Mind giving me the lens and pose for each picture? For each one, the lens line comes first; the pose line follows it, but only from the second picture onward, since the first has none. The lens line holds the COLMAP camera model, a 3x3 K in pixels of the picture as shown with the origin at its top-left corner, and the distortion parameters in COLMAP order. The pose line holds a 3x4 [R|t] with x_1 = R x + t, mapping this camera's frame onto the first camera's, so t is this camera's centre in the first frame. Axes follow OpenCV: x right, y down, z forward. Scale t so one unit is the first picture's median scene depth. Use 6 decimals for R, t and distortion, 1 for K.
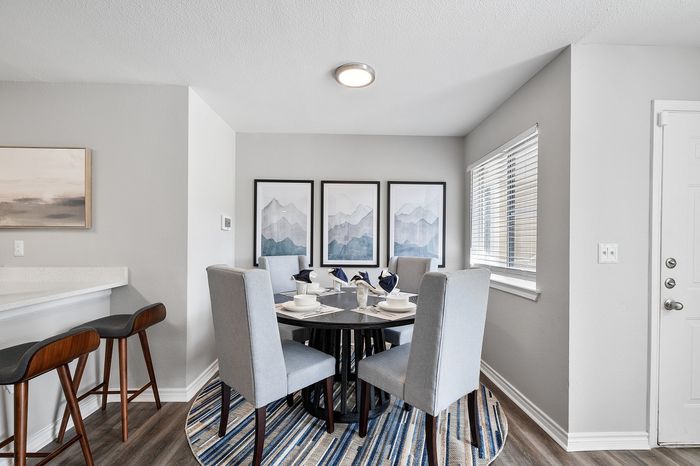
lens RADIAL K [[317.2, 0, 350.4], [0, 317.2, 239.0], [0, 0, 1]] dist [0.002877, 0.000231]
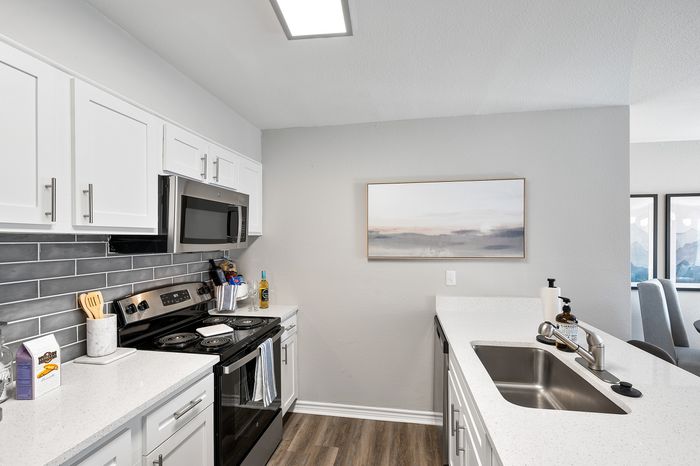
lens RADIAL K [[317.2, 0, 352.0], [0, 317.2, 238.3], [0, 0, 1]] dist [0.002877, 0.000231]
pose [[0.981532, -0.013461, -0.190825, -1.175232], [0.014031, 0.999900, 0.001637, -0.108284], [0.190784, -0.004285, 0.981623, -0.077227]]
